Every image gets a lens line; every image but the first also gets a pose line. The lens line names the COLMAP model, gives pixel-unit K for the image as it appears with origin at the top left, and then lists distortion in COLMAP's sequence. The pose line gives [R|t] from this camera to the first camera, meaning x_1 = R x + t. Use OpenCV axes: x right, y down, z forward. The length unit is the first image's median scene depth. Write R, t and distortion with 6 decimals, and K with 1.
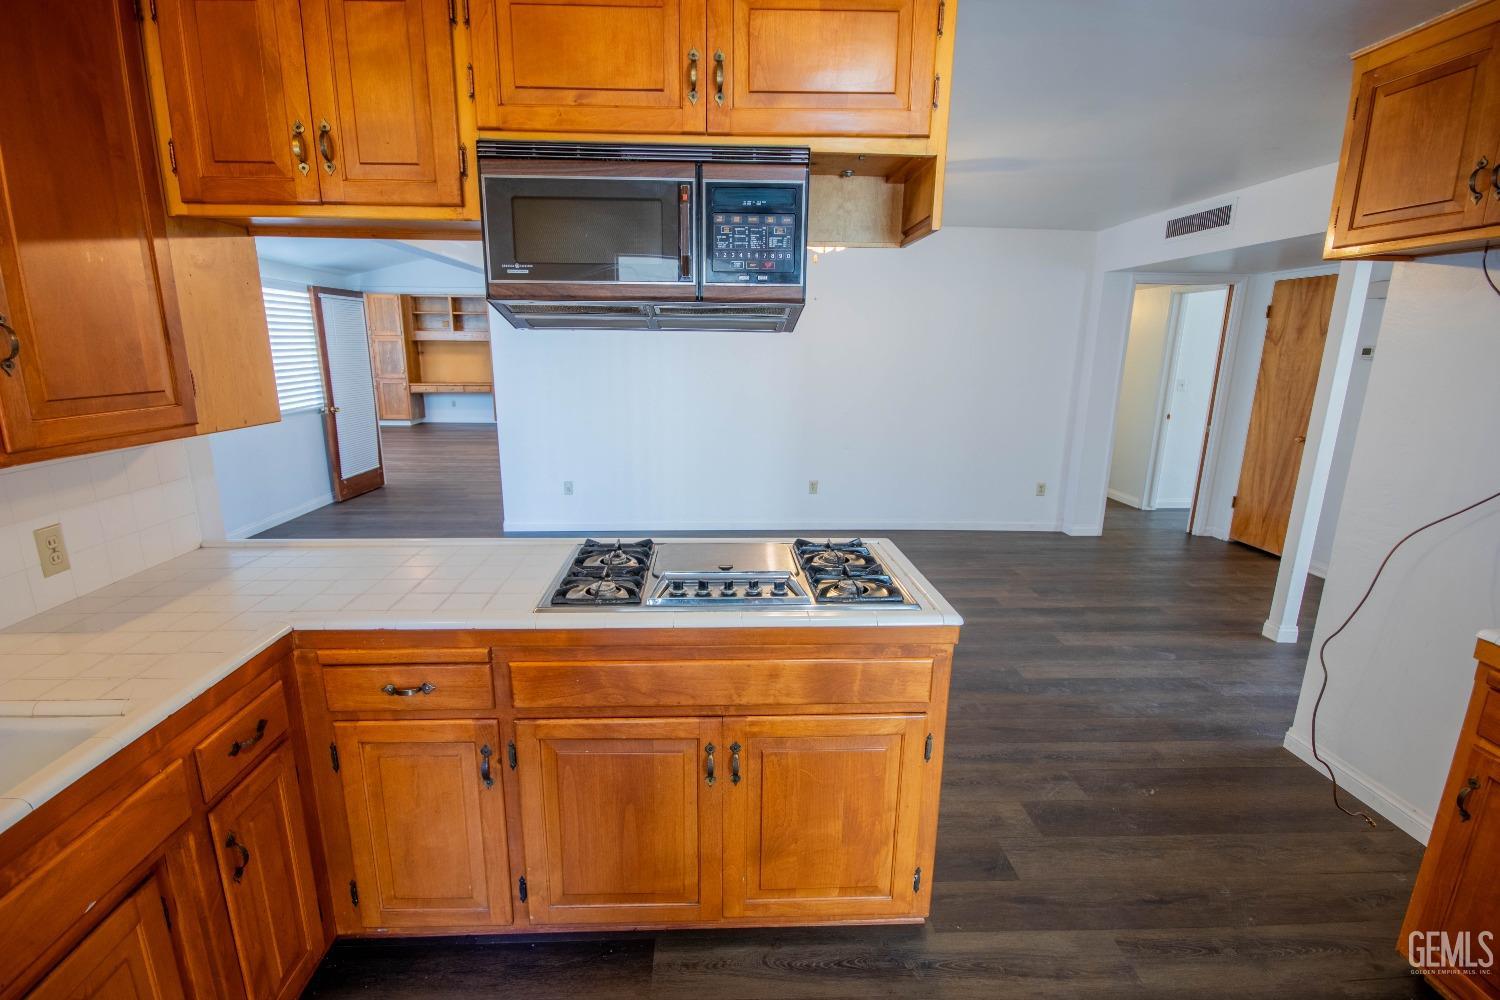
lens RADIAL K [[696.0, 0, 734.0], [0, 696.0, 510.7], [0, 0, 1]] dist [0.012631, -0.011824]
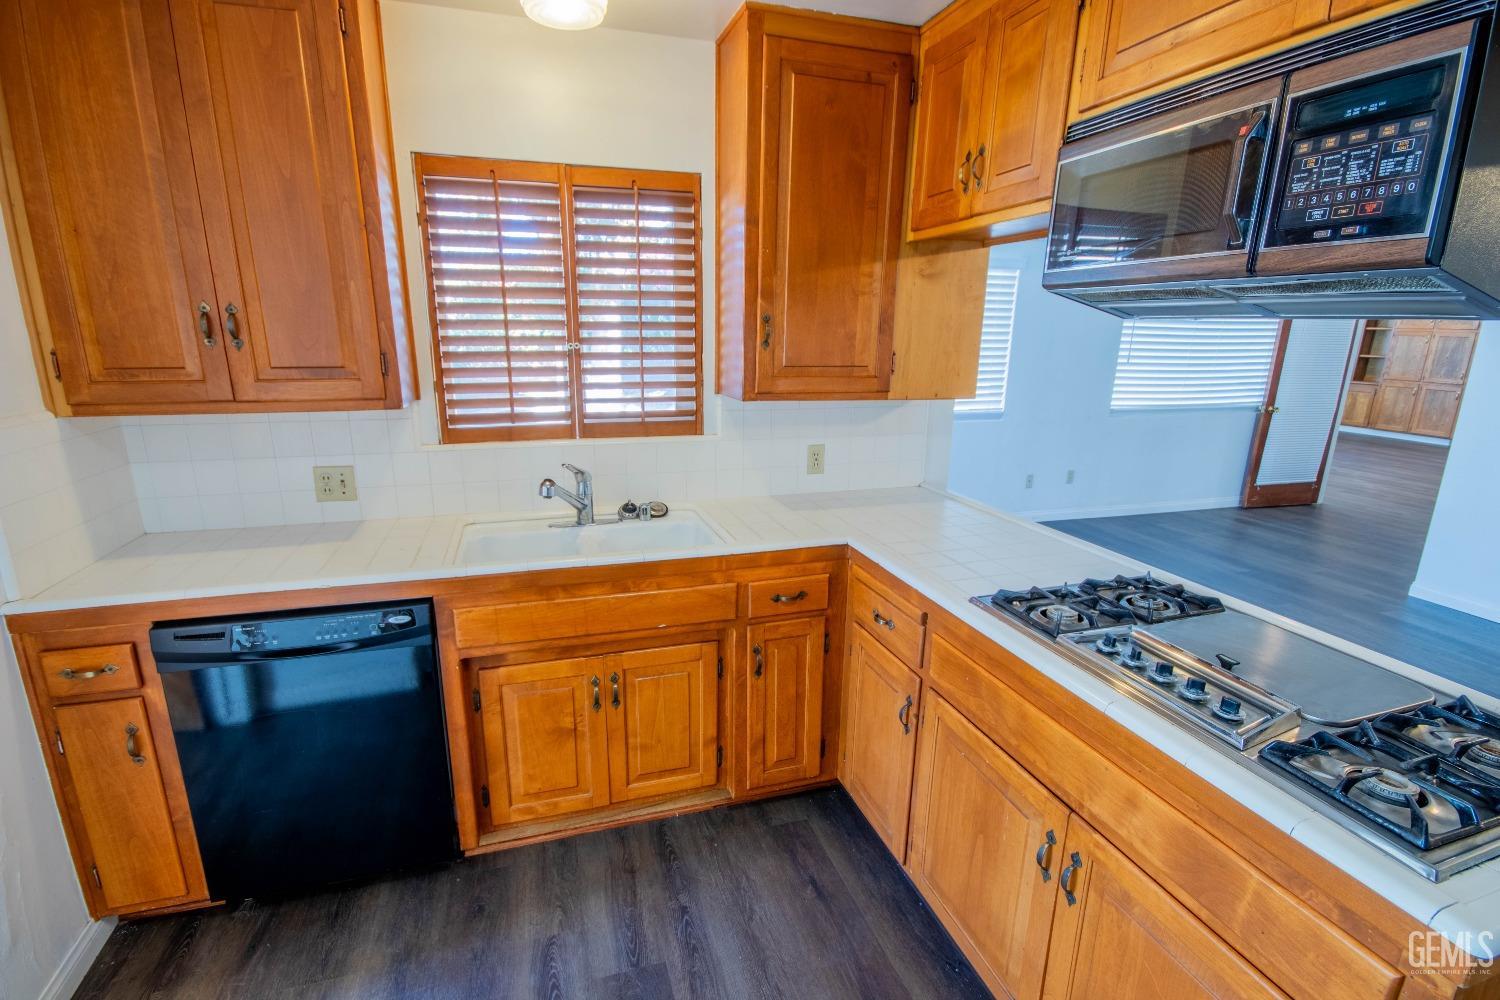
lens RADIAL K [[696.0, 0, 734.0], [0, 696.0, 510.7], [0, 0, 1]] dist [0.012631, -0.011824]
pose [[0.255160, 0.240881, -0.936413, 0.500903], [-0.232830, 0.955280, 0.182292, -0.077033], [0.938447, 0.171511, 0.299834, 0.323038]]
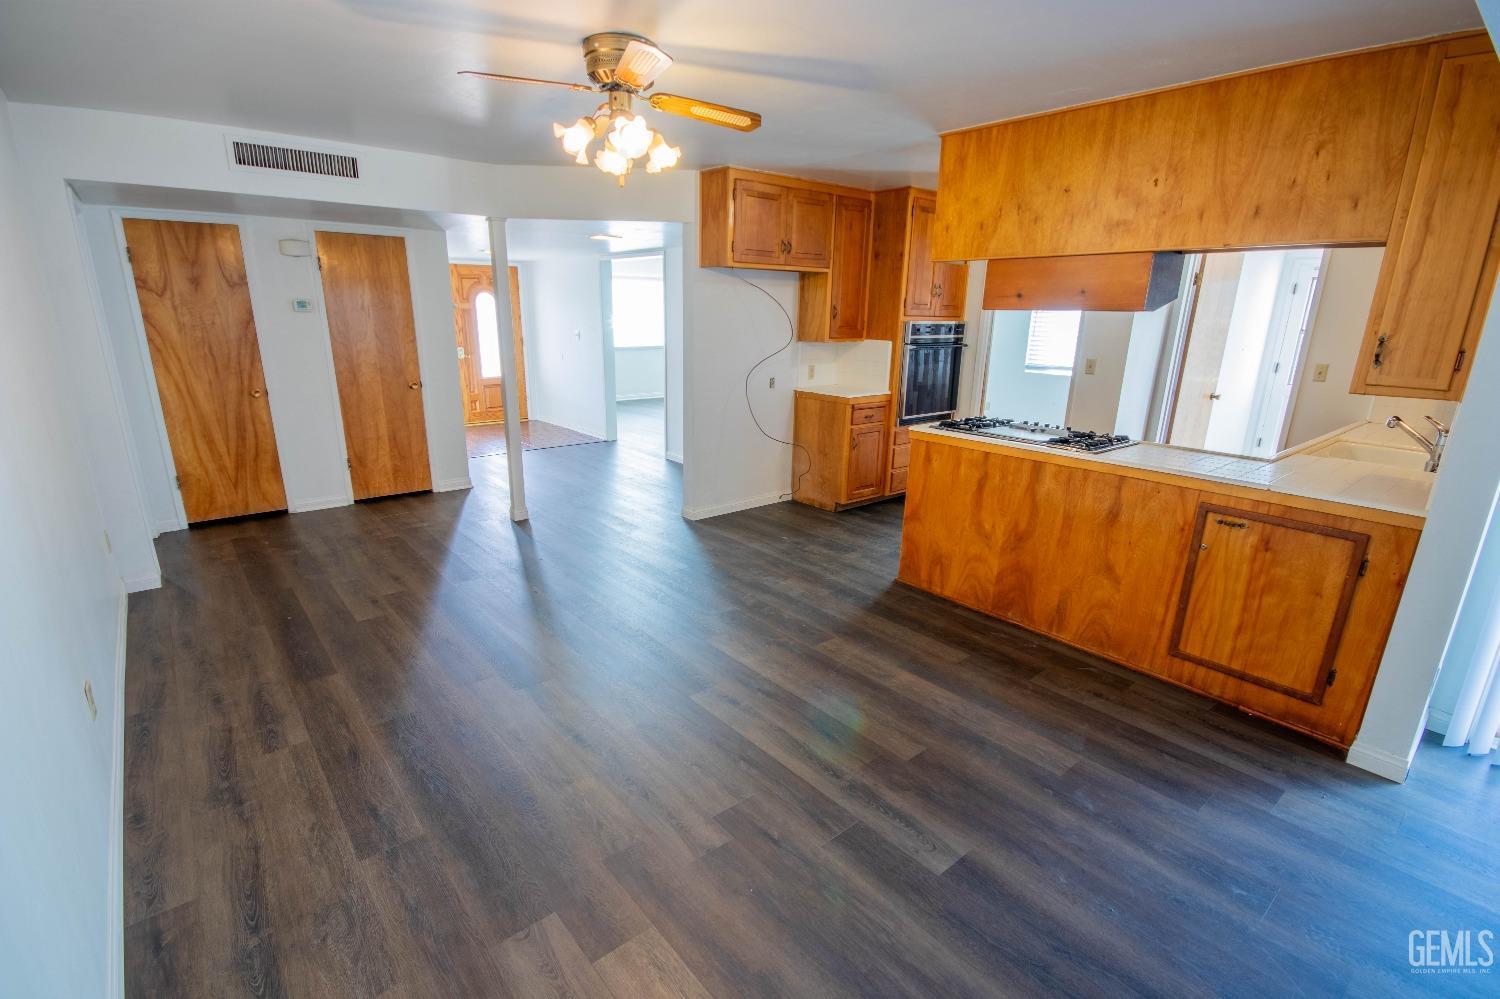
lens RADIAL K [[696.0, 0, 734.0], [0, 696.0, 510.2], [0, 0, 1]] dist [0.012631, -0.011824]
pose [[-0.607595, -0.240302, 0.757023, -1.125706], [0.162987, 0.895124, 0.414955, -0.724469], [-0.777344, 0.375509, -0.504707, 2.931884]]
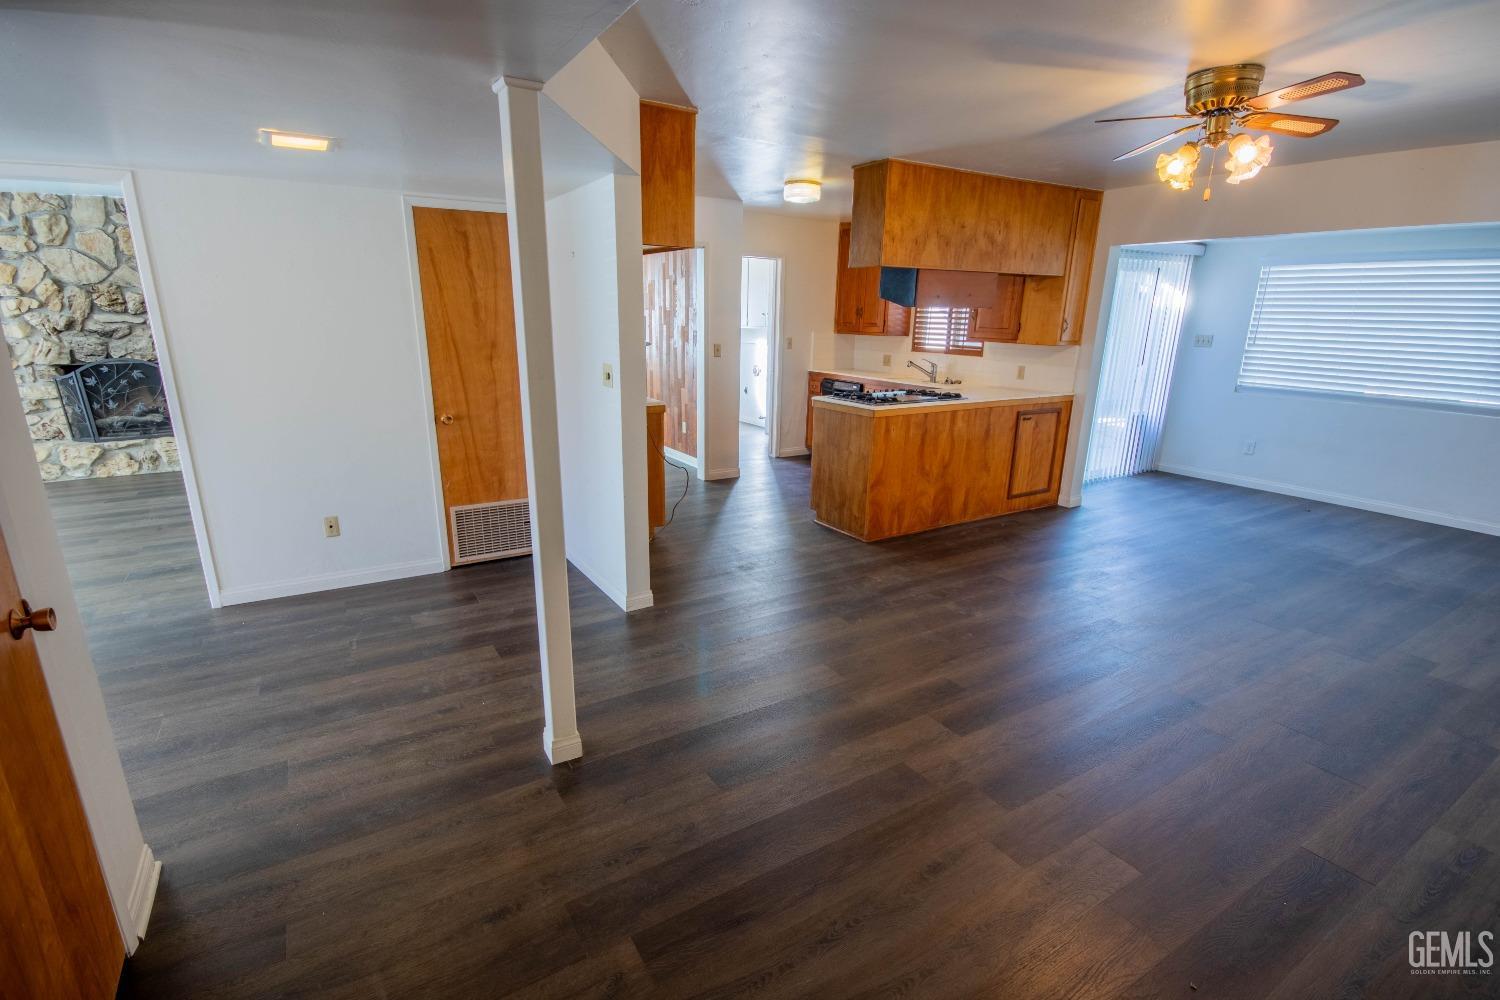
lens RADIAL K [[692.6, 0, 736.0], [0, 692.6, 513.0], [0, 0, 1]] dist [0.016278, -0.015665]
pose [[-0.873910, 0.115794, -0.472095, 1.985258], [-0.133129, 0.877062, 0.461561, -0.726395], [0.467502, 0.466213, -0.751058, 3.145574]]
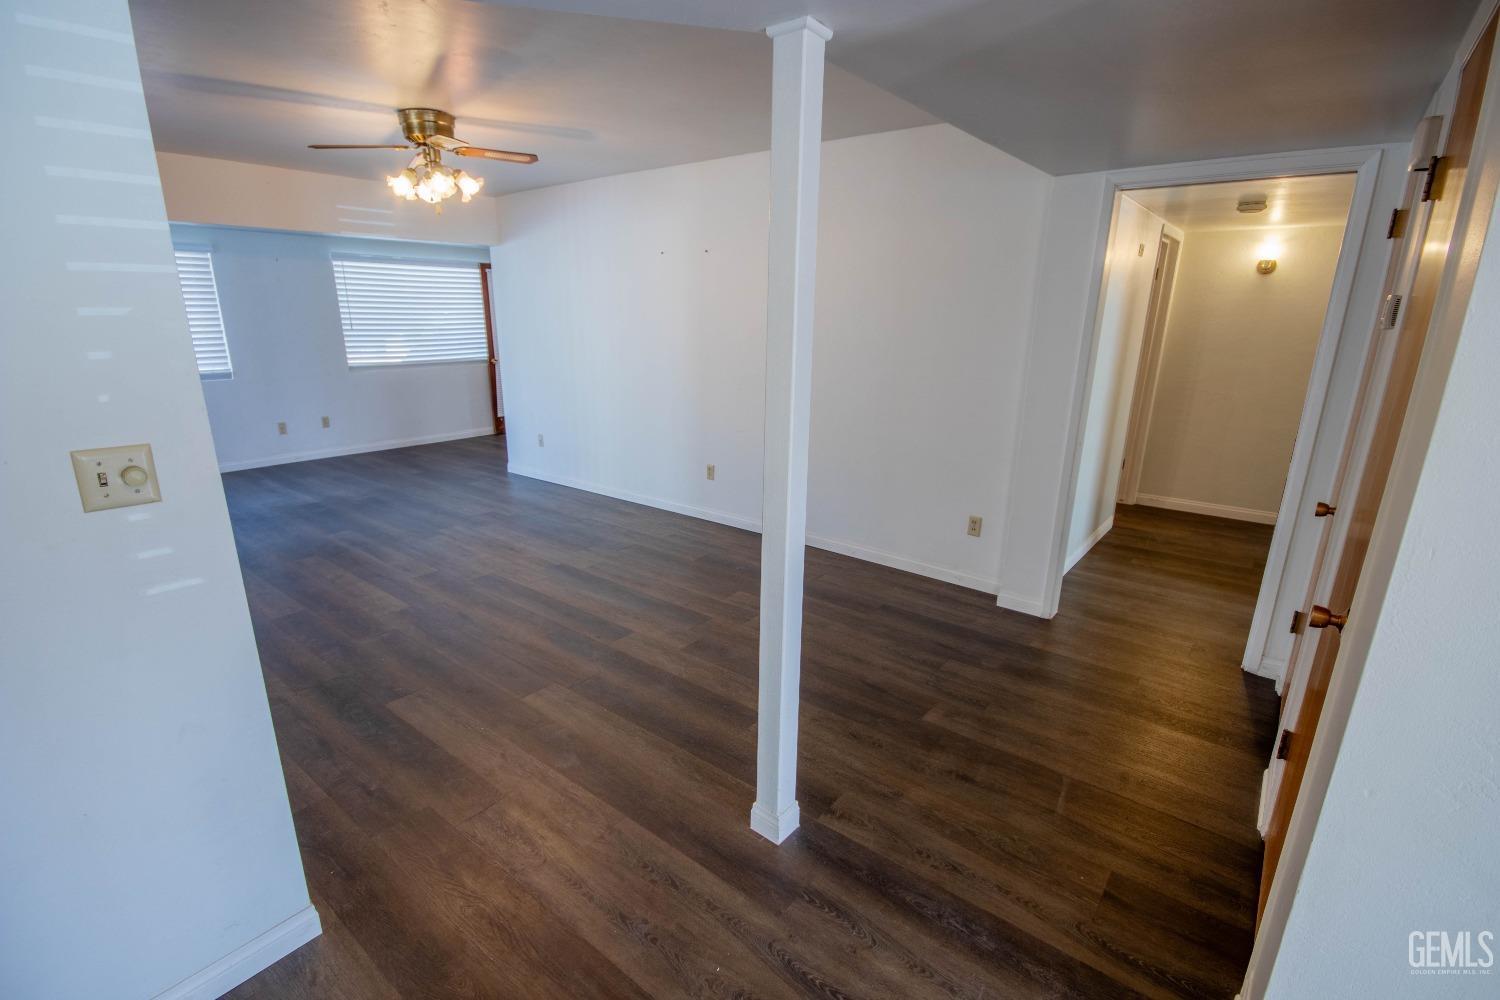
lens RADIAL K [[692.6, 0, 736.0], [0, 692.6, 513.0], [0, 0, 1]] dist [0.016278, -0.015665]
pose [[0.752941, 0.180891, -0.632739, 2.293160], [-0.151530, 0.983300, 0.100796, -0.250955], [0.640405, 0.019986, 0.767777, 1.179431]]
